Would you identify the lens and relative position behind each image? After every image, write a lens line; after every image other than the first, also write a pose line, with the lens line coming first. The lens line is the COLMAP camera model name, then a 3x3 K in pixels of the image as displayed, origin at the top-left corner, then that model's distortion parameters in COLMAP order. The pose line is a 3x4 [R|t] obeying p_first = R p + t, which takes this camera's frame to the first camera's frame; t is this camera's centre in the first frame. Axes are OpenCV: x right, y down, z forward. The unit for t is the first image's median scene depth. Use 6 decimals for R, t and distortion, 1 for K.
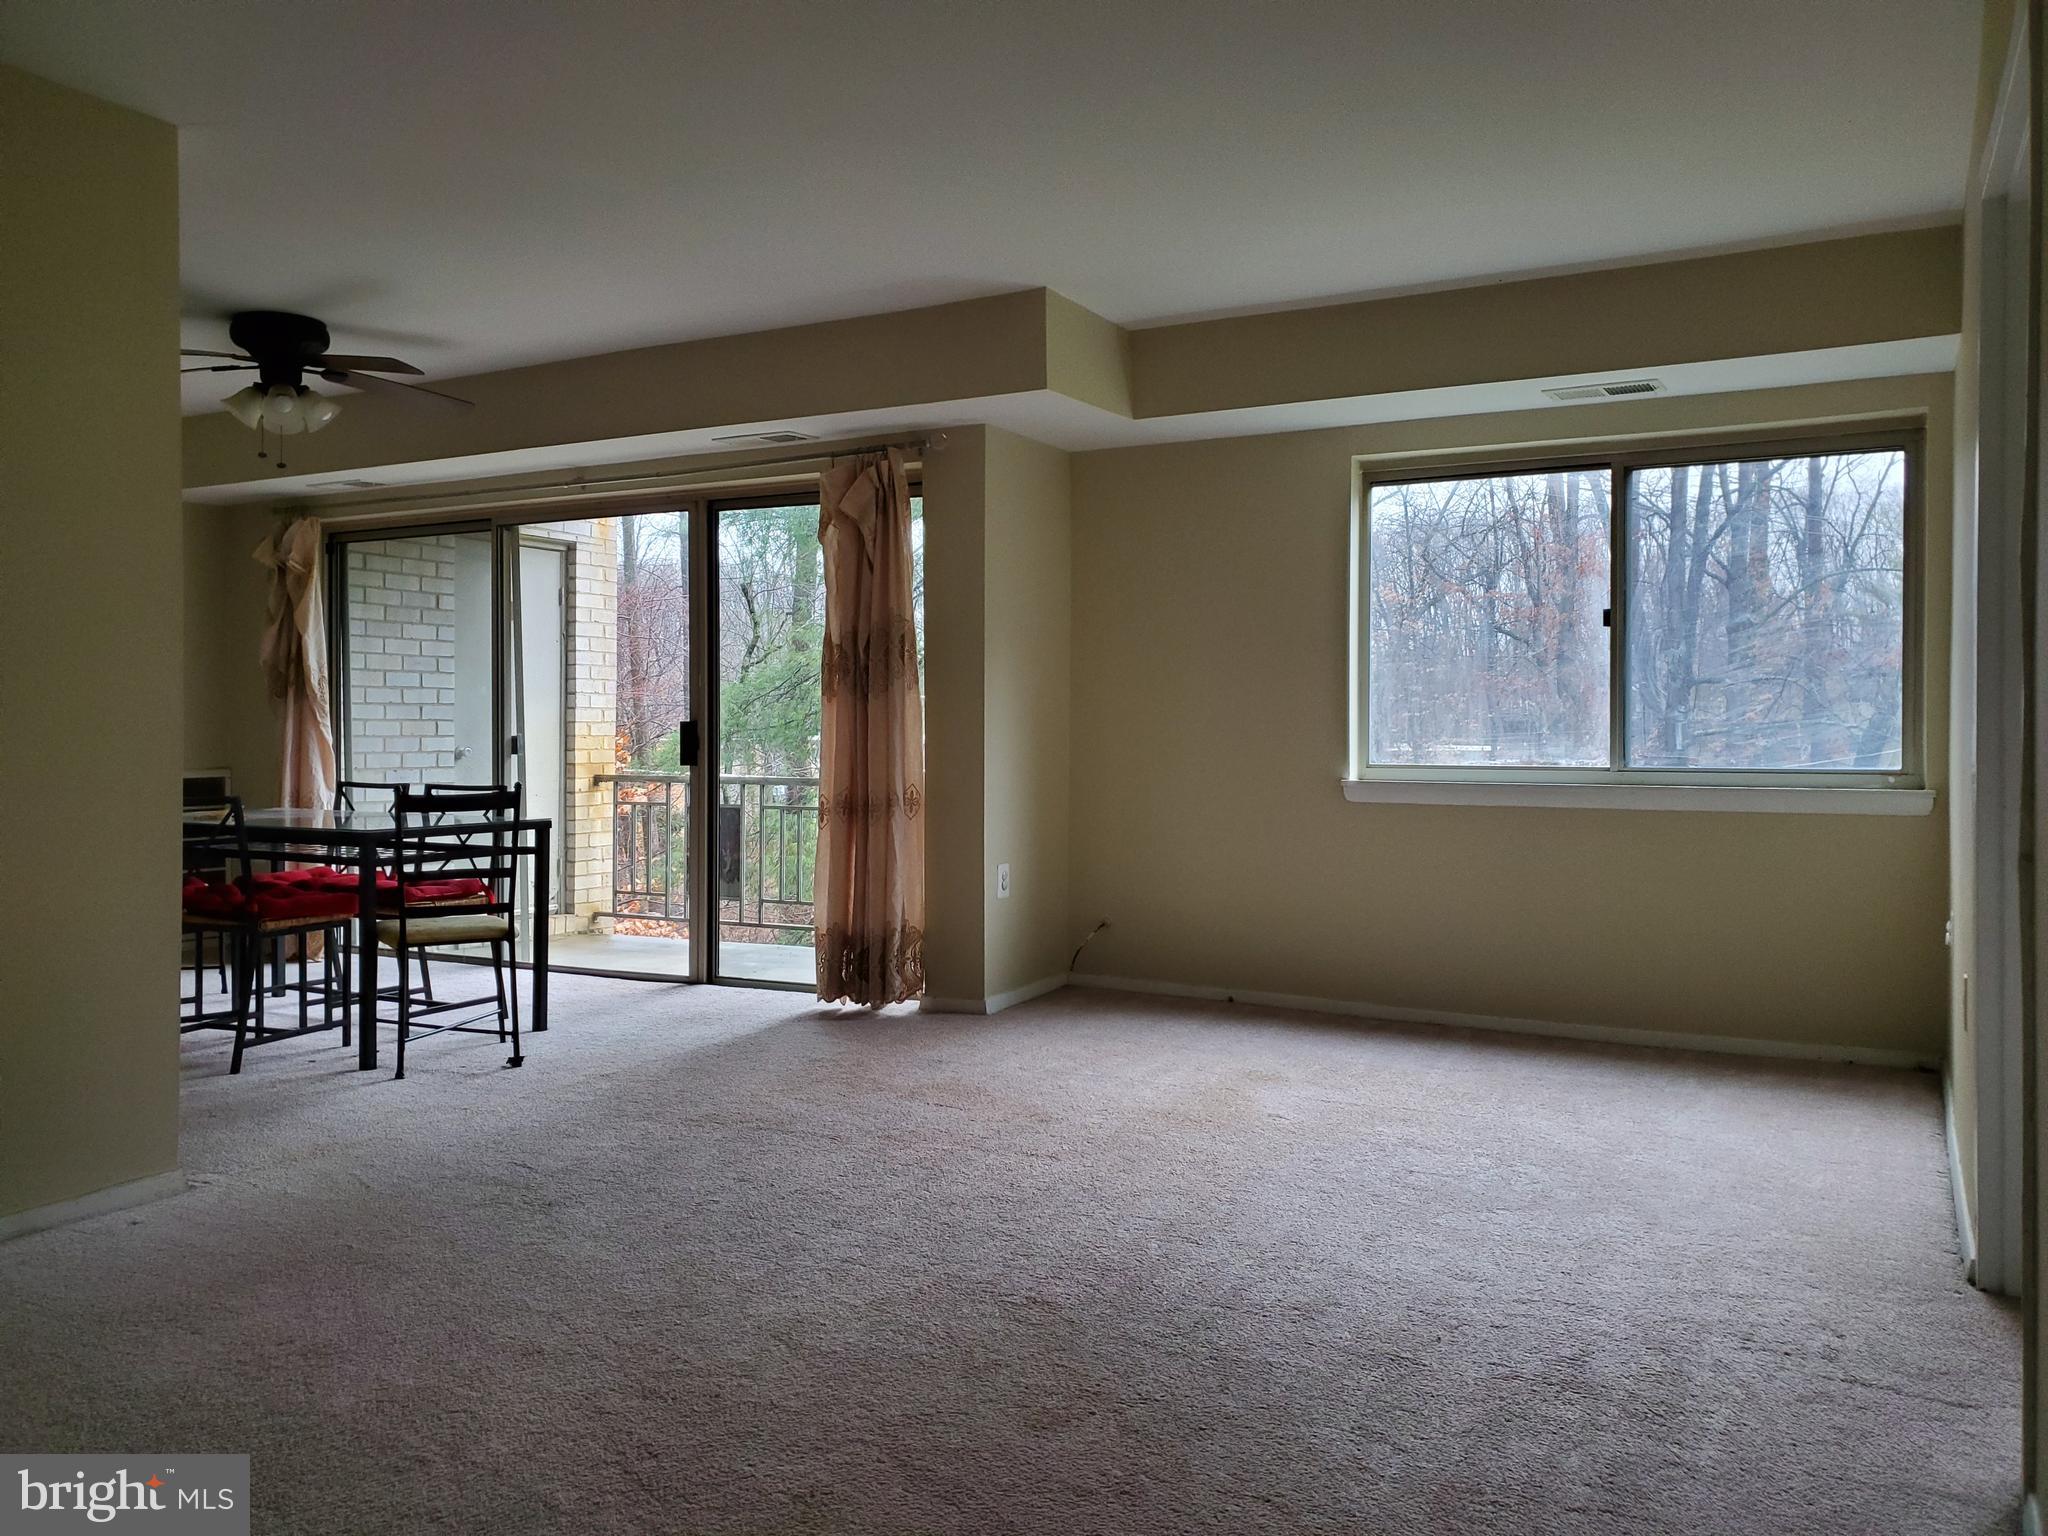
lens RADIAL K [[1569.2, 0, 1005.7], [0, 1569.2, 757.5], [0, 0, 1]] dist [0.001398, 0.032226]
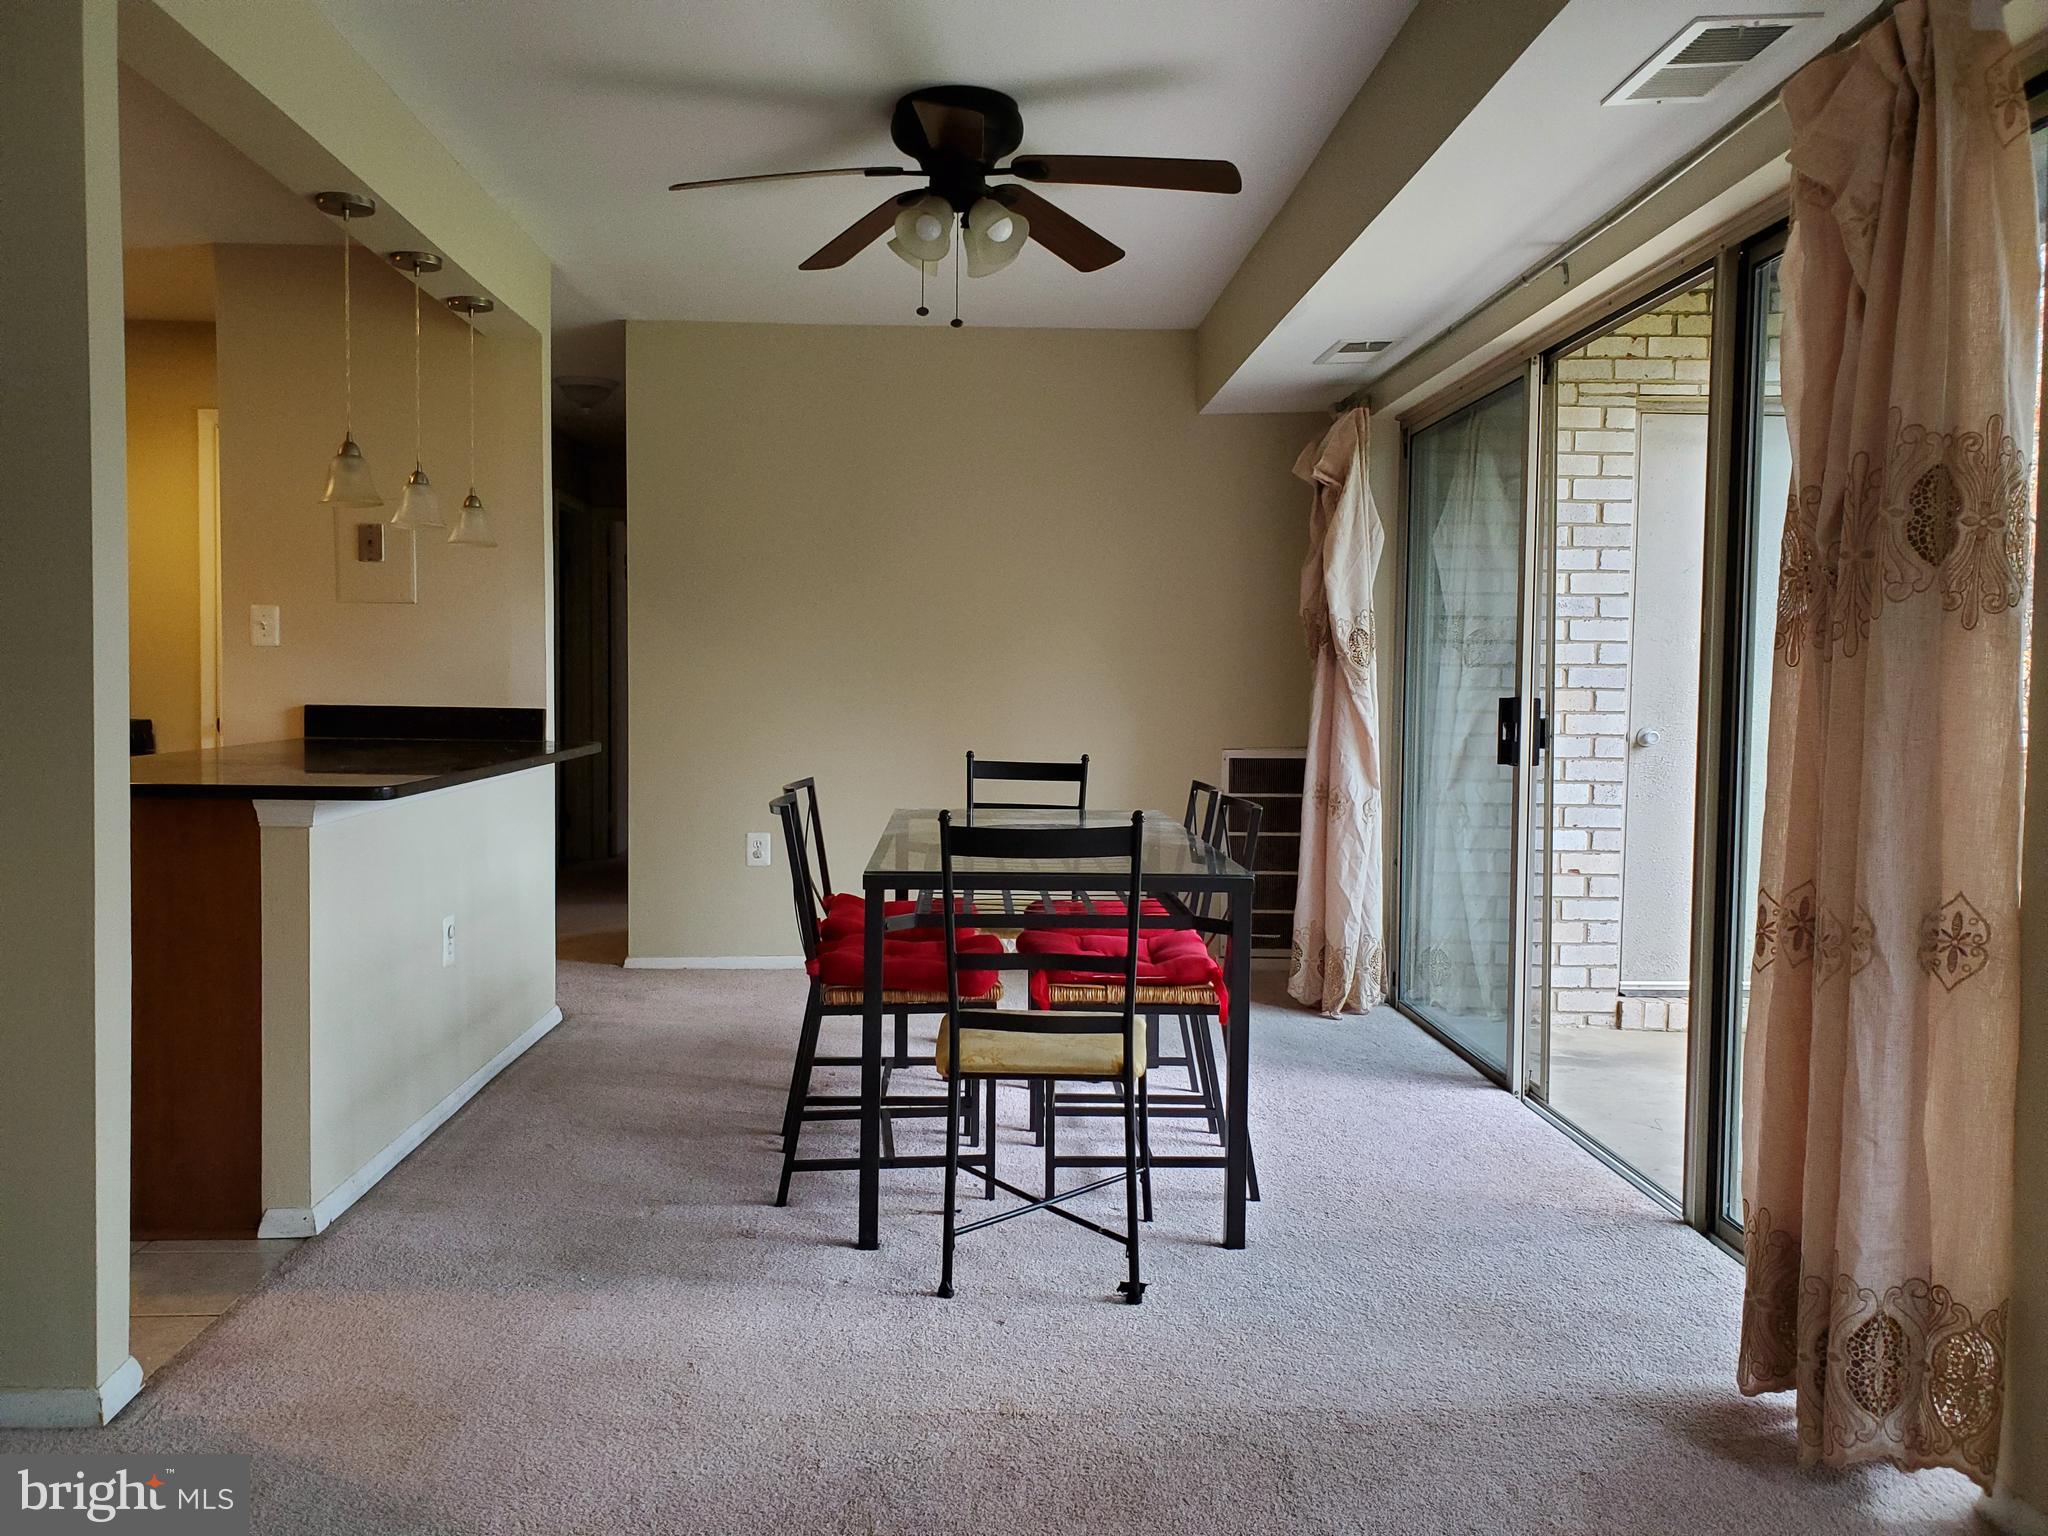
lens RADIAL K [[1569.2, 0, 1005.7], [0, 1569.2, 757.5], [0, 0, 1]] dist [0.001398, 0.032226]
pose [[0.498366, 0.050354, -0.865503, 0.142738], [-0.024589, 0.998731, 0.043946, -0.025055], [0.866618, -0.000620, 0.498972, 0.627998]]
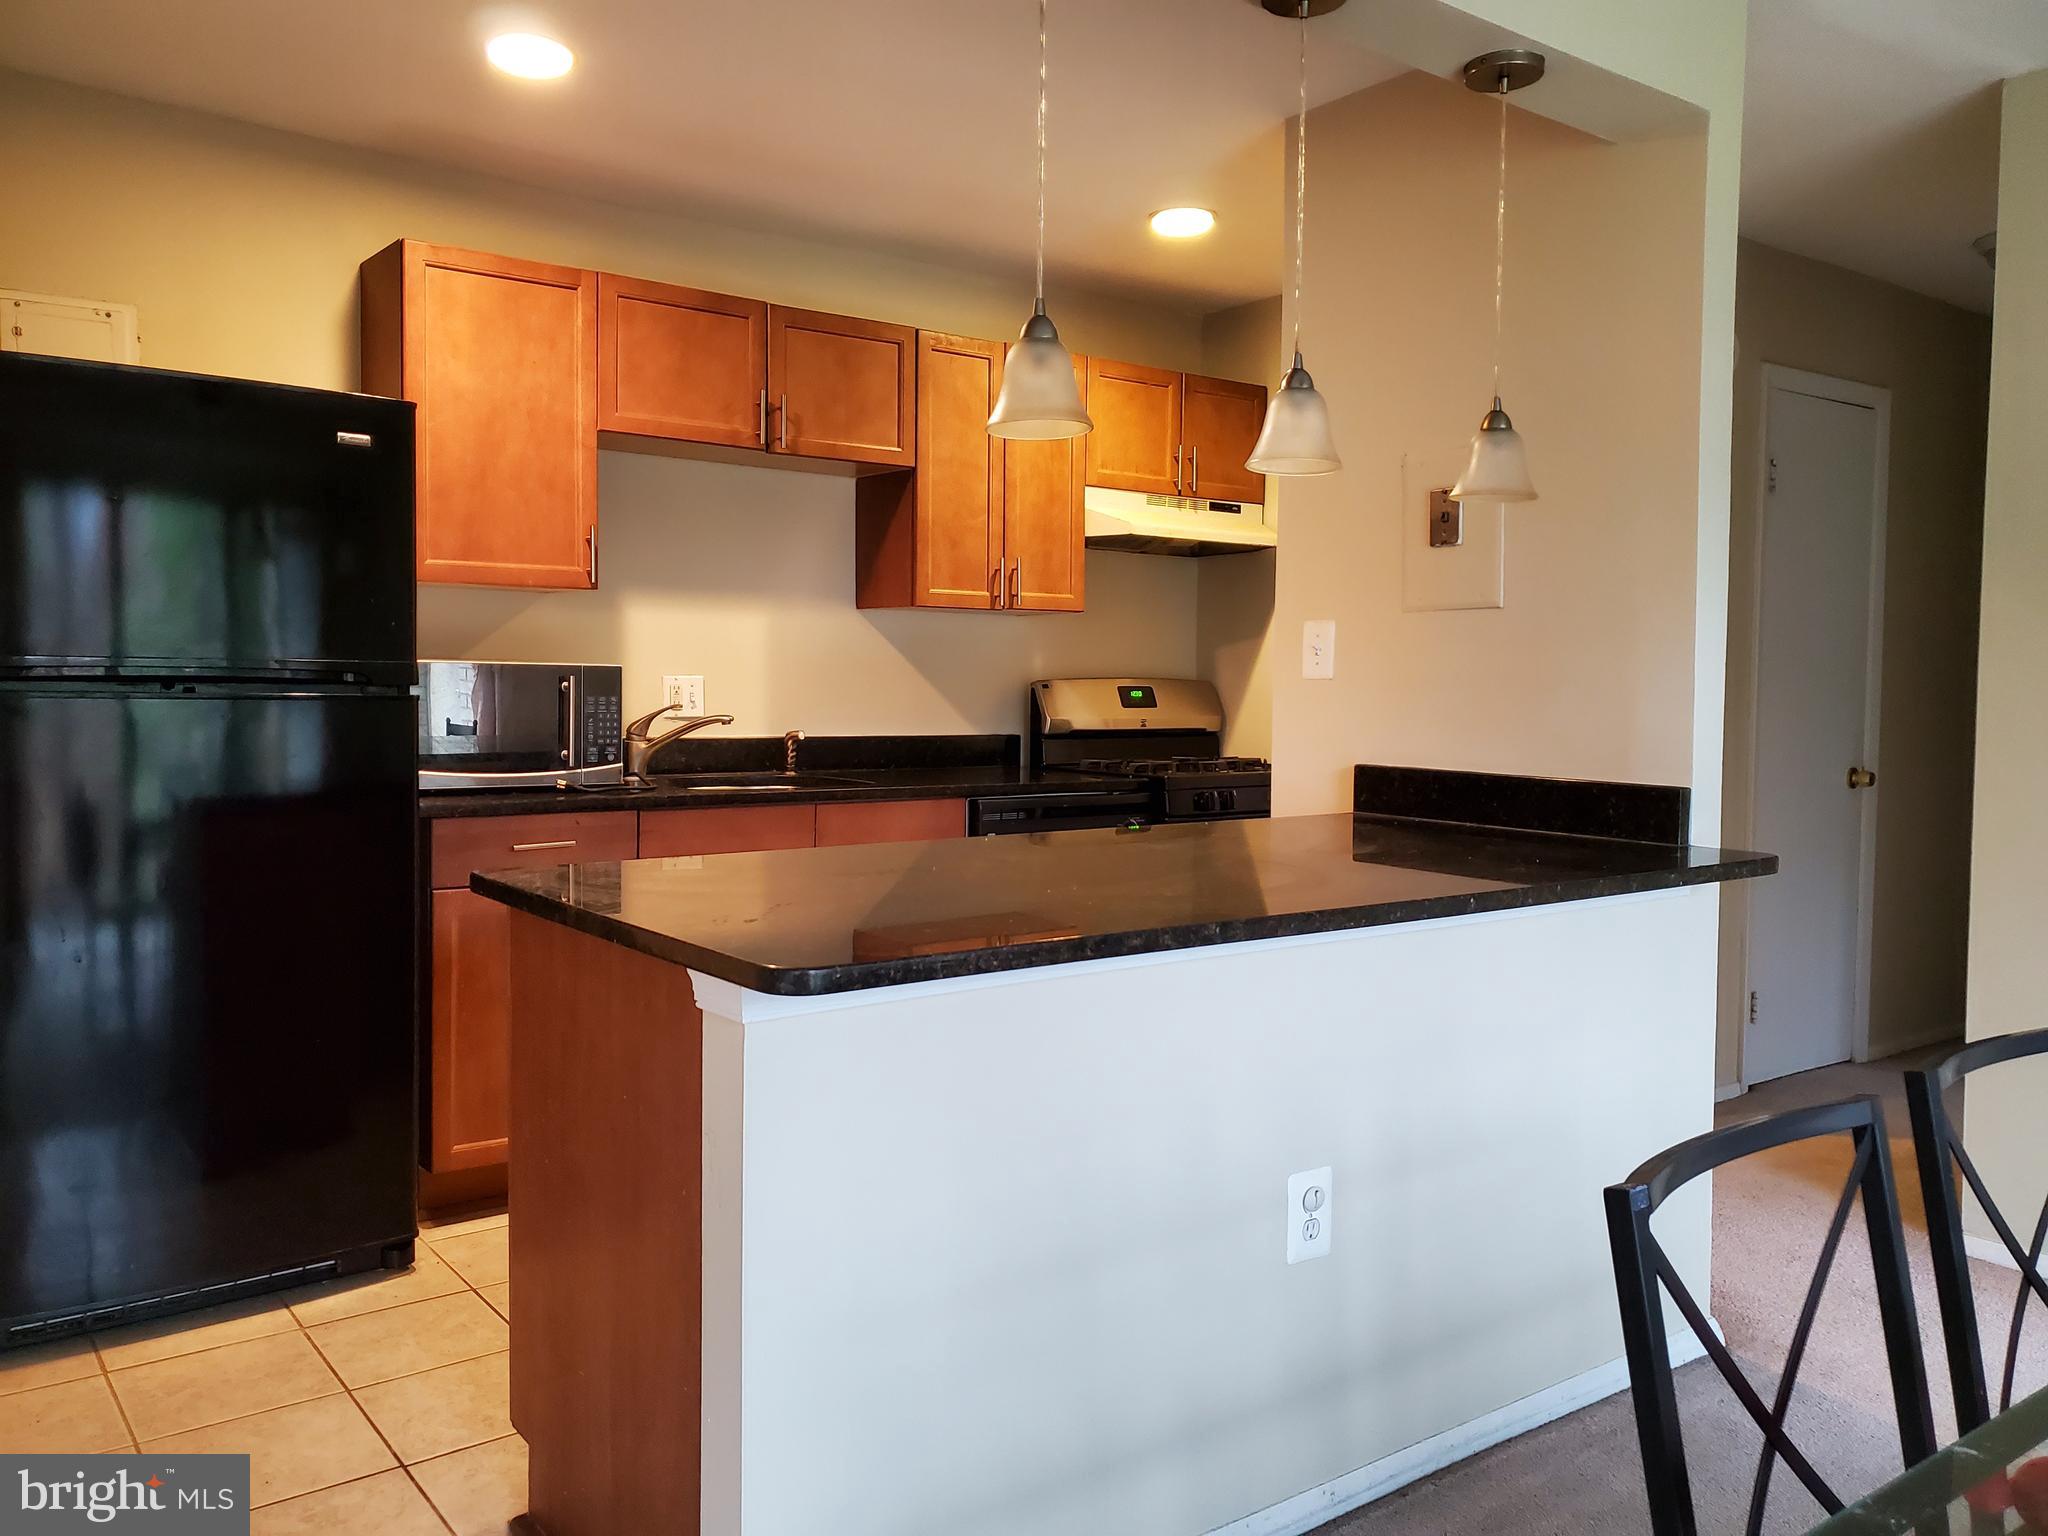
lens RADIAL K [[1569.2, 0, 1005.7], [0, 1569.2, 757.5], [0, 0, 1]] dist [0.001398, 0.032226]
pose [[-0.419463, 0.038326, -0.906963, -0.193685], [-0.021717, 0.998399, 0.052233, -0.036384], [0.907513, 0.041606, -0.417959, 0.841744]]
